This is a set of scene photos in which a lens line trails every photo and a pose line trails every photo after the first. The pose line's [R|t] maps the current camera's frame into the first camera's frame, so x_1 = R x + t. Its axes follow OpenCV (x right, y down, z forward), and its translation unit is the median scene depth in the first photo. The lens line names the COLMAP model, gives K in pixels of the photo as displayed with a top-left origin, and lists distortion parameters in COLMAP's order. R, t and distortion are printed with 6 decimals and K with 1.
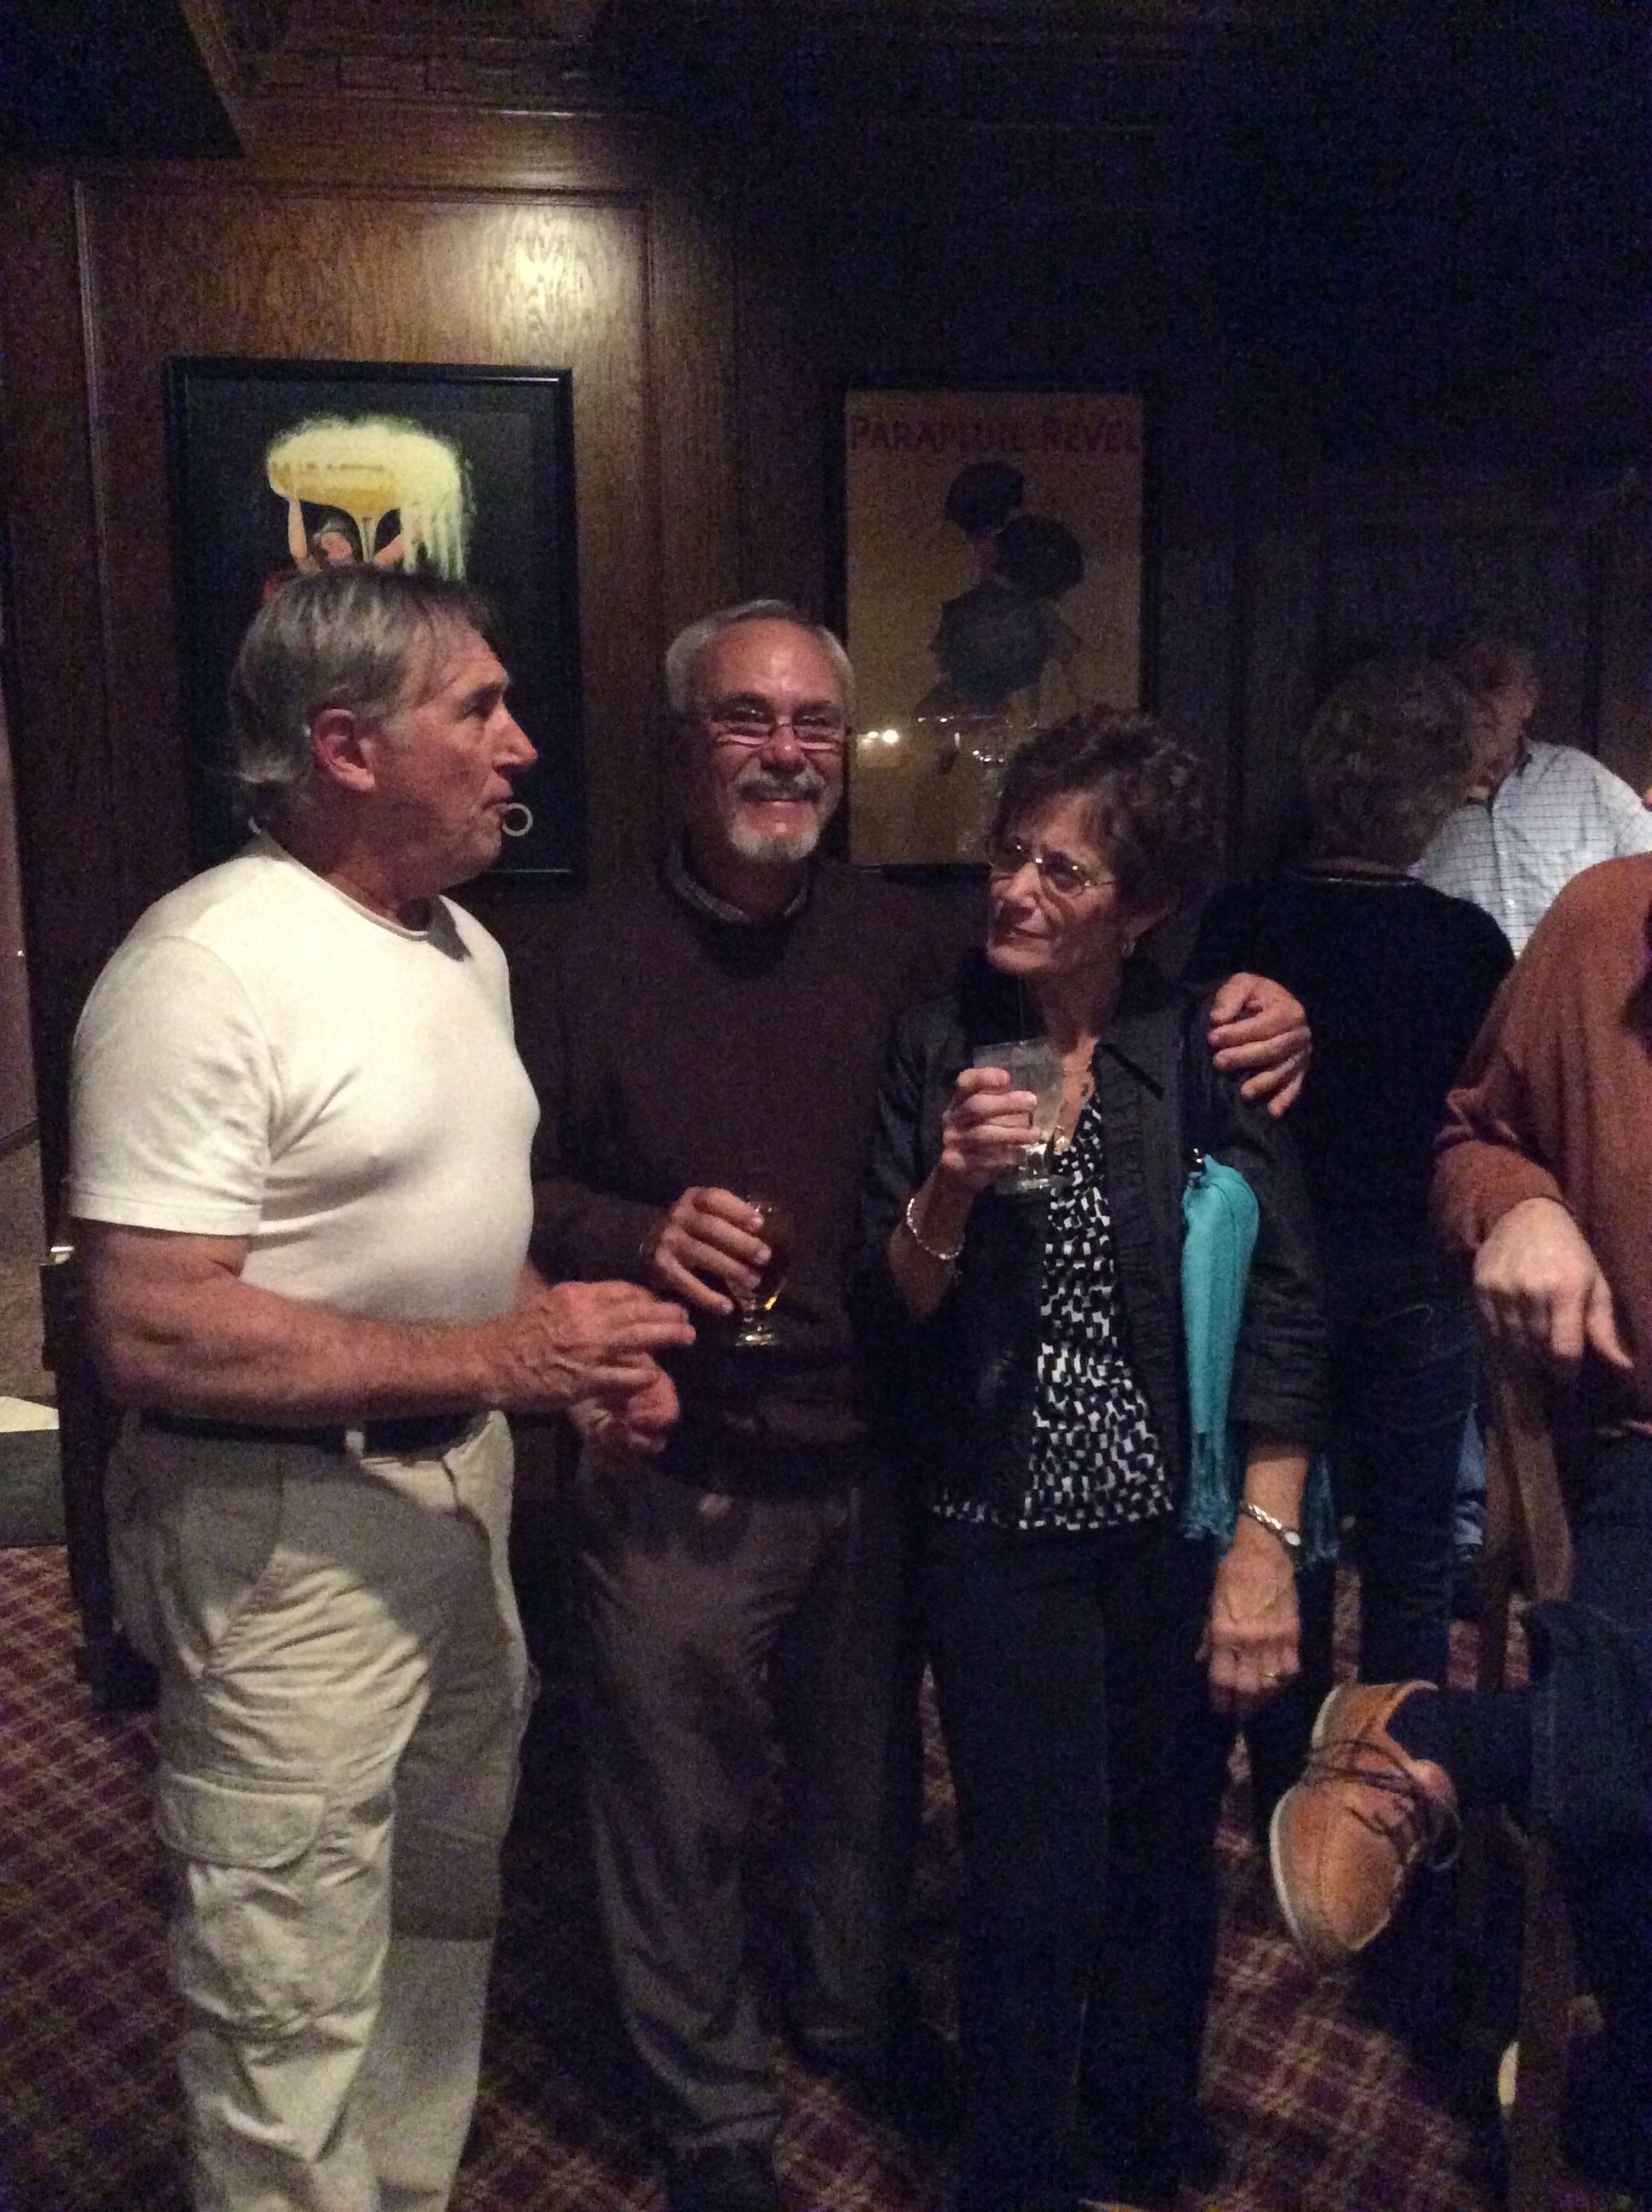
lens RADIAL K [[2108.4, 0, 788.2], [0, 2108.4, 1093.9], [0, 0, 1]] dist [0.003272, 0.000000]
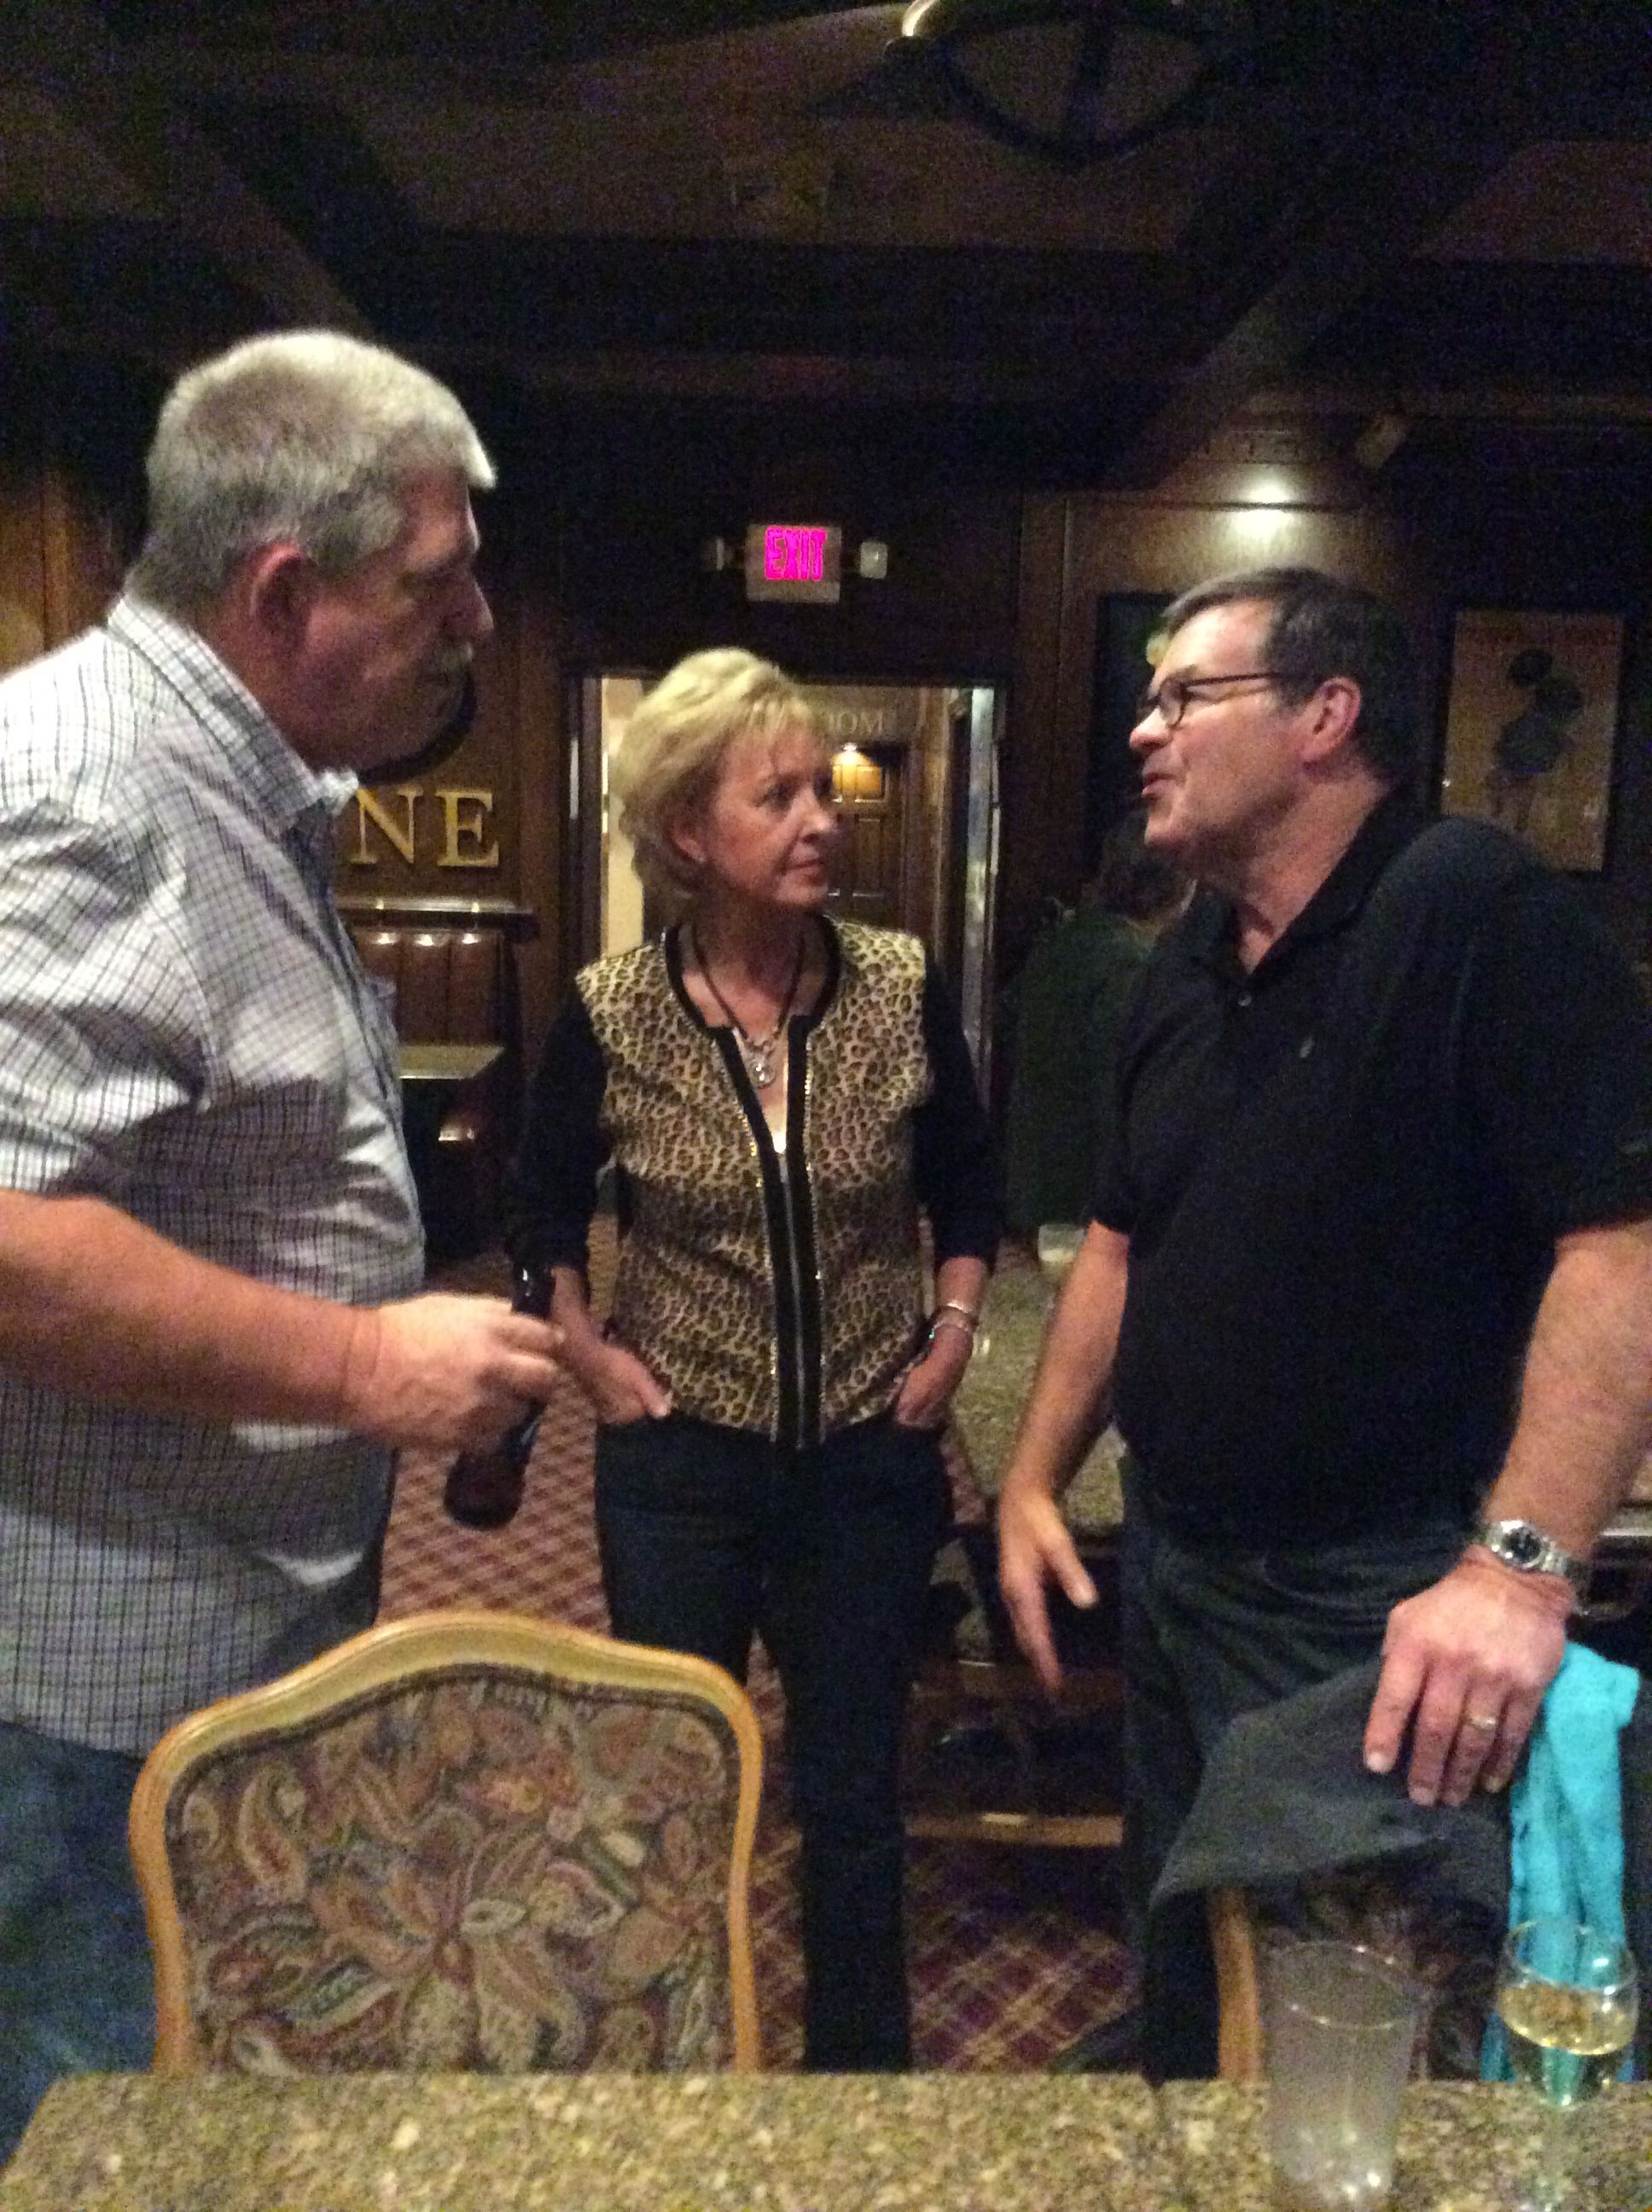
lens RADIAL K [[2108.4, 0, 805.1], [0, 2108.4, 1117.2], [0, 0, 1]] dist [0.003272, 0.000000]
pose [[0.977033, 0.068203, -0.201879, -0.209580], [-0.092307, 0.989356, -0.112494, 0.615366], [0.192058, 0.128545, 0.972929, -1.440135]]
